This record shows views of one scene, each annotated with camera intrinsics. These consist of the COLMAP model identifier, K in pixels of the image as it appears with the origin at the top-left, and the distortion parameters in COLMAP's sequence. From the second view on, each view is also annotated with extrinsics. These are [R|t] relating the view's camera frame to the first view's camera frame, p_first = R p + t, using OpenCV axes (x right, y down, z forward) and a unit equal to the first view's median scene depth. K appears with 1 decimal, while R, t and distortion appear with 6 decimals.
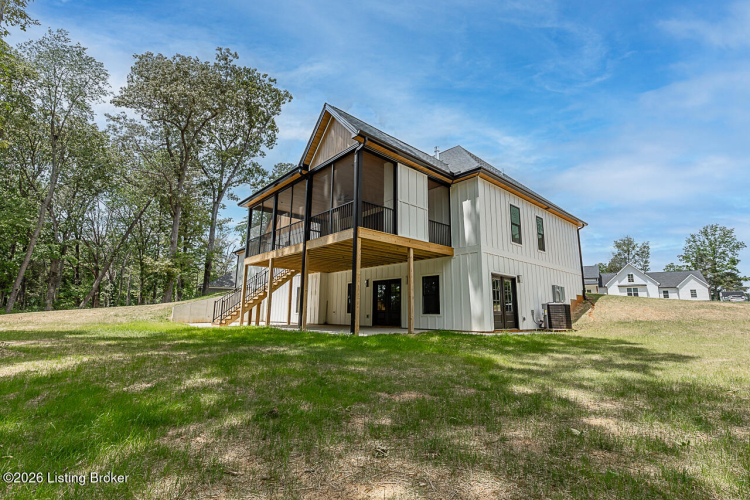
lens RADIAL K [[341.0, 0, 379.7], [0, 341.0, 251.1], [0, 0, 1]] dist [-0.001061, -0.000156]
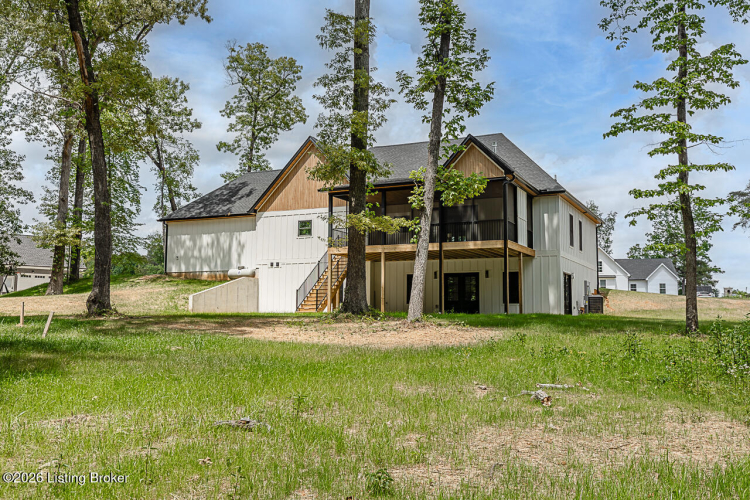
lens RADIAL K [[748.9, 0, 372.9], [0, 748.9, 250.2], [0, 0, 1]] dist [0.021271, 0.000000]
pose [[0.924575, 0.031132, 0.379726, -1.123002], [-0.062977, 0.995434, 0.071728, -0.139114], [-0.375759, -0.090232, 0.922314, -1.063495]]
